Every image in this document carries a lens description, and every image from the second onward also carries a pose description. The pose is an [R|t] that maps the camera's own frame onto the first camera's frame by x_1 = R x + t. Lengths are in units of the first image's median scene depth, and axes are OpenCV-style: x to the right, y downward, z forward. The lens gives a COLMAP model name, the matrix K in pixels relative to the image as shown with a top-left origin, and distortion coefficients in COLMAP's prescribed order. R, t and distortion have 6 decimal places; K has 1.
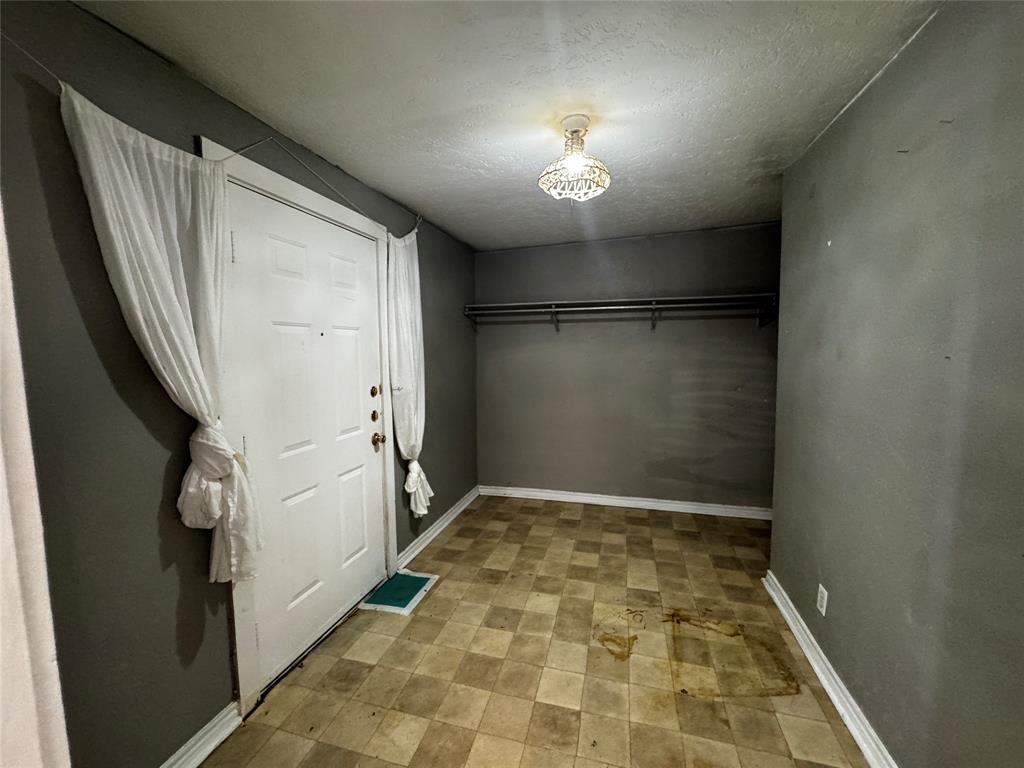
lens RADIAL K [[411.3, 0, 512.0], [0, 411.3, 384.0], [0, 0, 1]] dist [-0.000514, -0.000104]
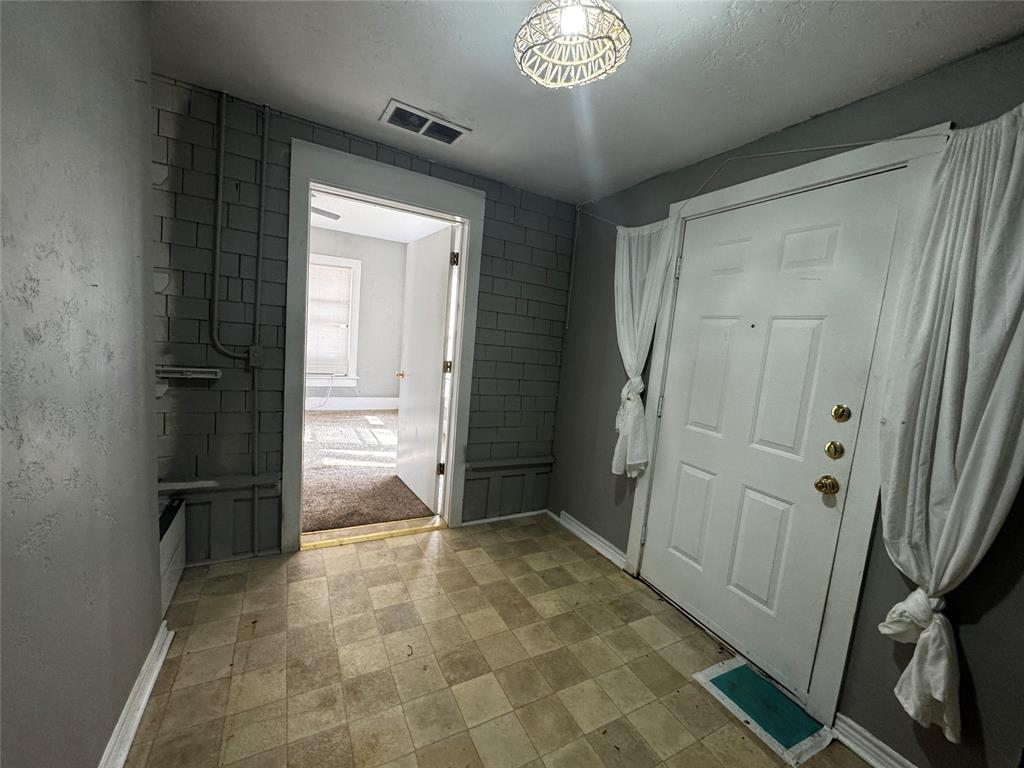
lens RADIAL K [[411.3, 0, 512.0], [0, 411.3, 384.0], [0, 0, 1]] dist [-0.000514, -0.000104]
pose [[-0.723309, 0.025704, -0.690046, 0.595383], [-0.143176, 0.972007, 0.186285, -0.090322], [0.675519, 0.233540, -0.699381, 1.342608]]
